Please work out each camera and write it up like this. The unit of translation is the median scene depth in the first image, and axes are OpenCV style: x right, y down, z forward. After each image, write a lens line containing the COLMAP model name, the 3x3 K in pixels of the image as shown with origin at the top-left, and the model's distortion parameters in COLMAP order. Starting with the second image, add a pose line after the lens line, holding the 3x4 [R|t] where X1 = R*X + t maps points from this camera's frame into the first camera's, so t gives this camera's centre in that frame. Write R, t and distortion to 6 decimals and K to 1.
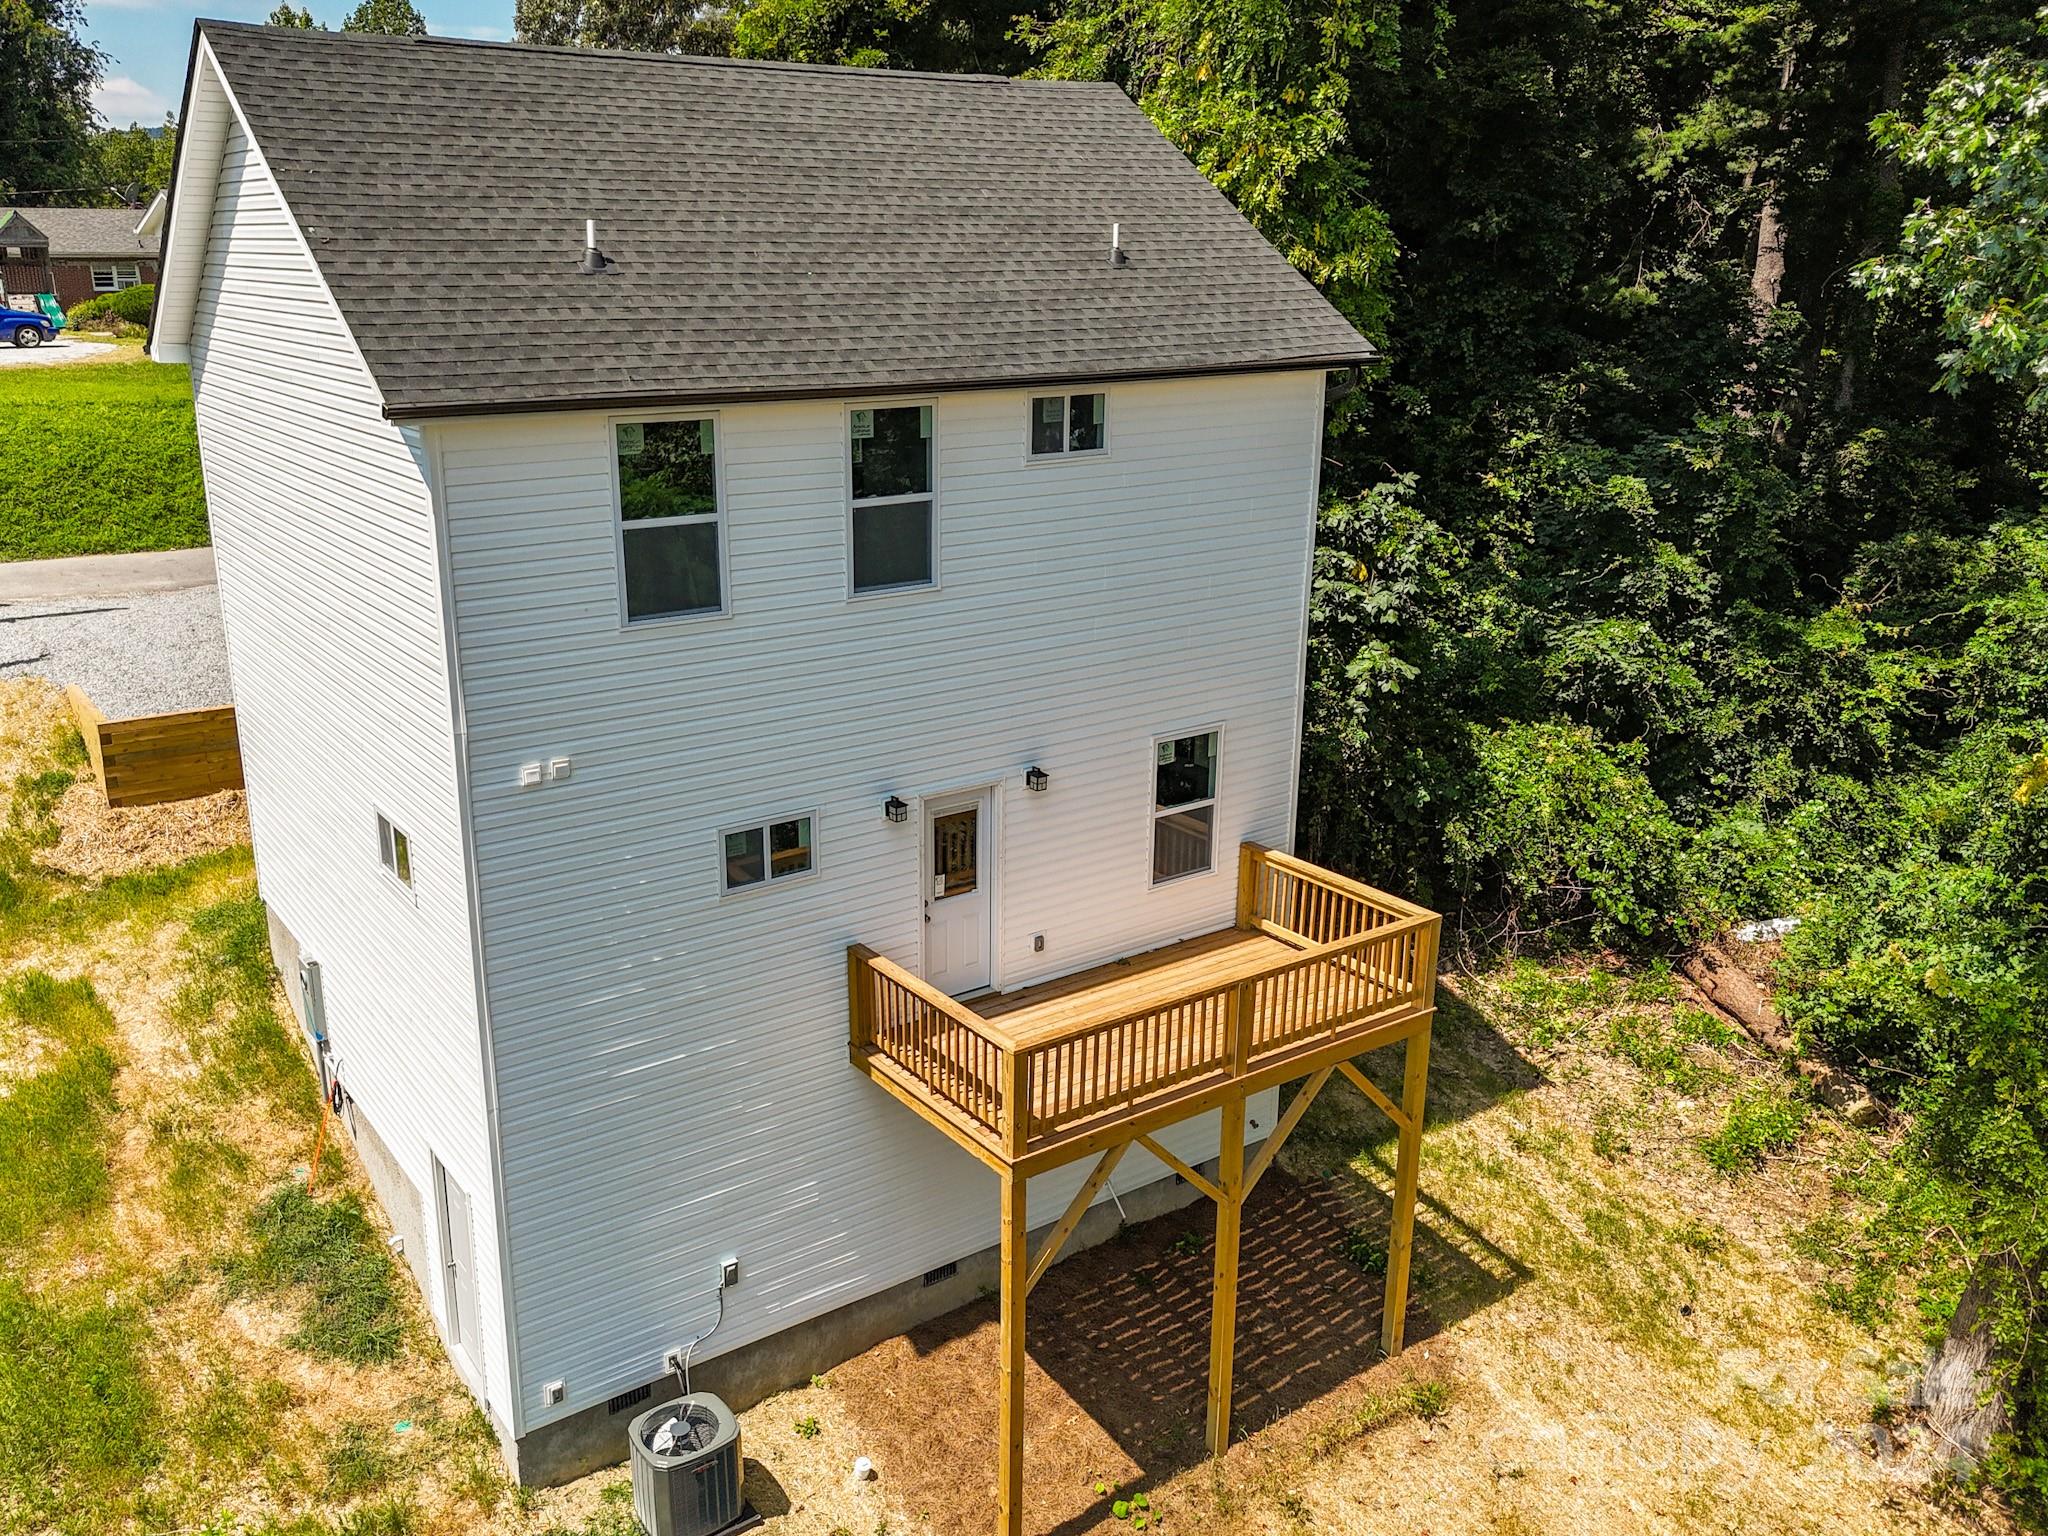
lens RADIAL K [[1669.4, 0, 962.5], [0, 1669.4, 770.6], [0, 0, 1]] dist [0.044103, -0.003465]
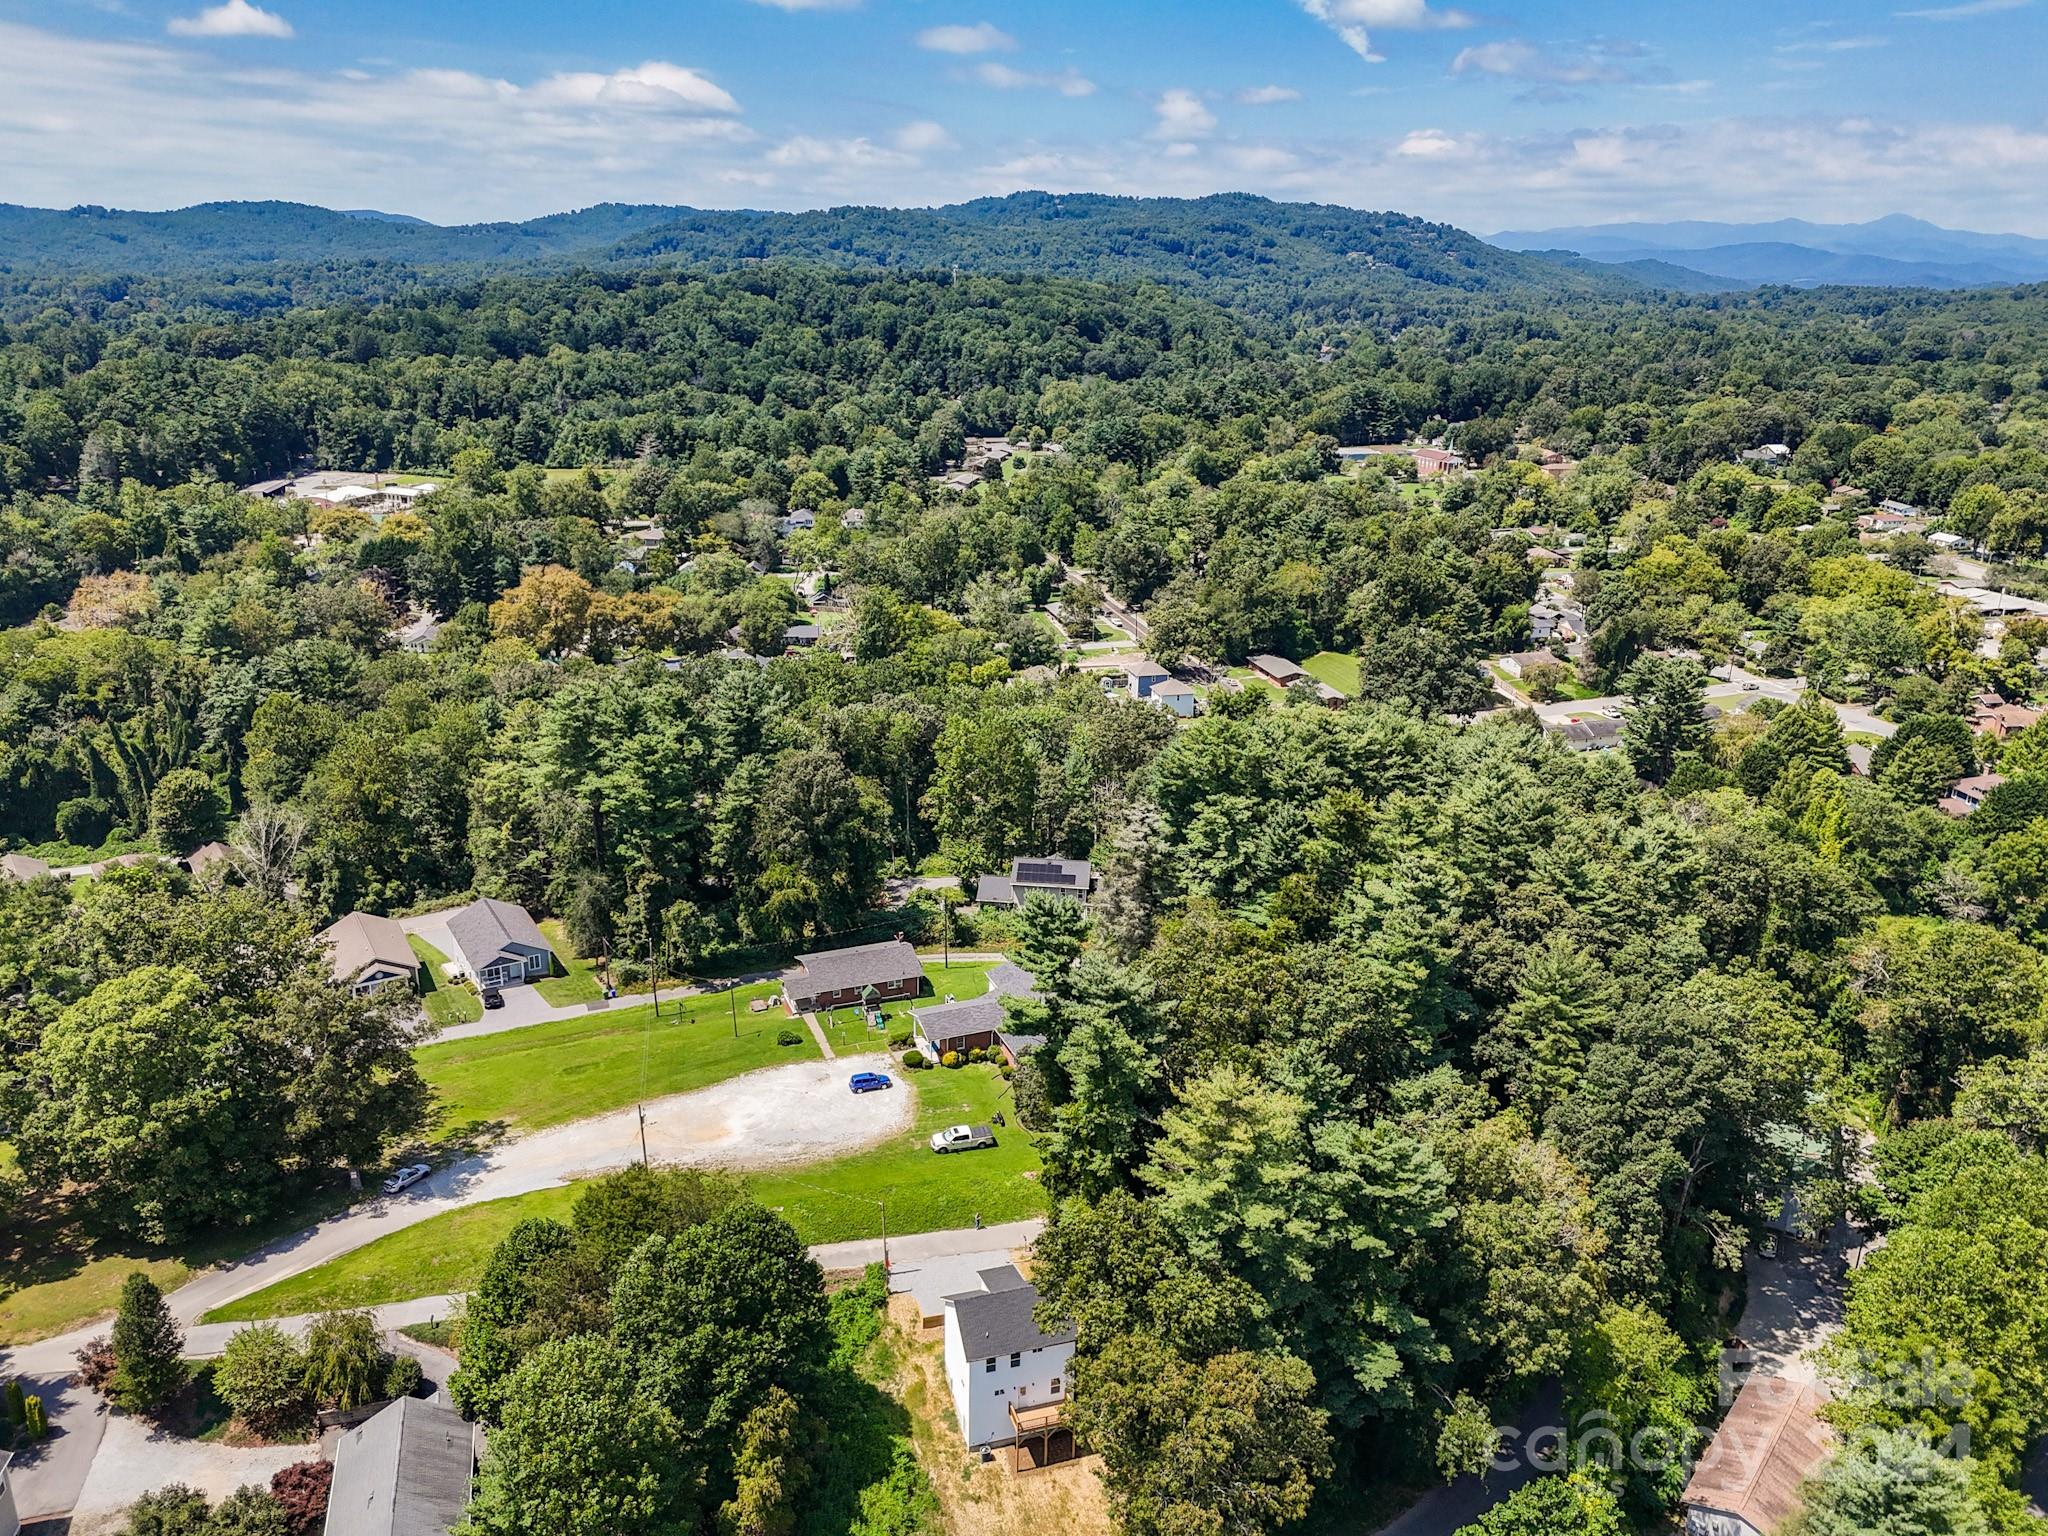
lens RADIAL K [[1508.2, 0, 1018.5], [0, 1508.2, 780.0], [0, 0, 1]] dist [0.064079, -0.045826]
pose [[0.953426, 0.109927, -0.280882, 1.863332], [-0.104950, 0.993938, 0.032750, -3.396592], [0.282780, -0.001746, 0.959183, -6.656479]]
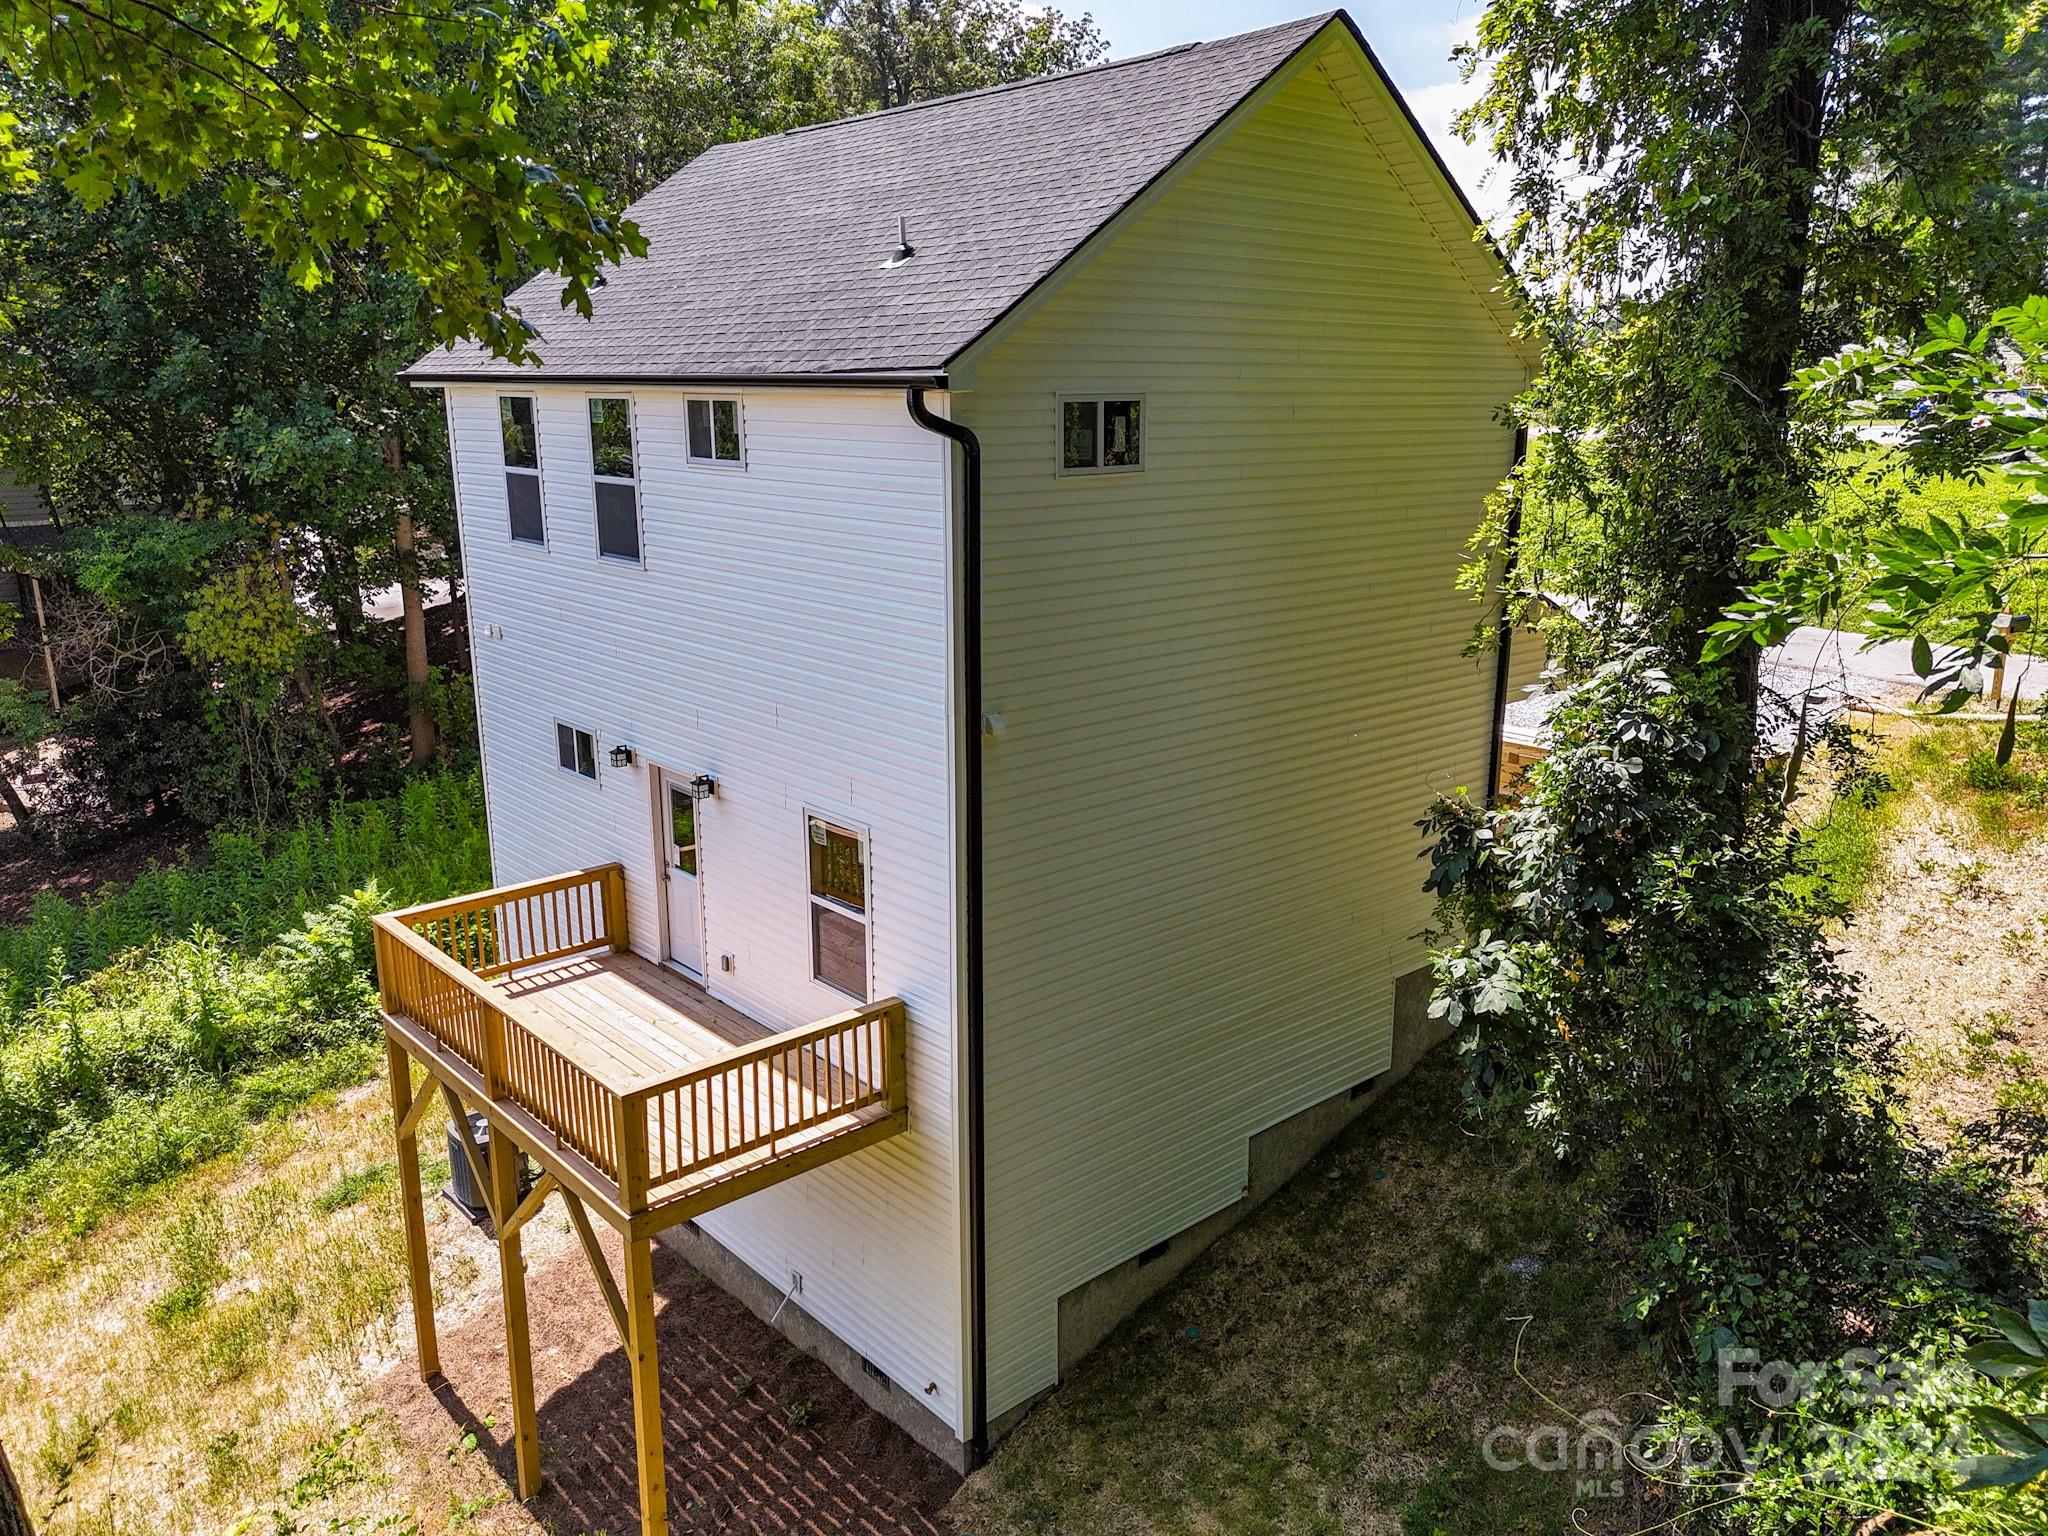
lens RADIAL K [[1508.2, 0, 1027.9], [0, 1508.2, 768.4], [0, 0, 1]] dist [0.064079, -0.045826]
pose [[0.140826, 0.252809, -0.957212, 0.929501], [-0.291821, 0.934492, 0.203876, -0.244702], [0.946049, 0.250624, 0.205376, 0.997256]]
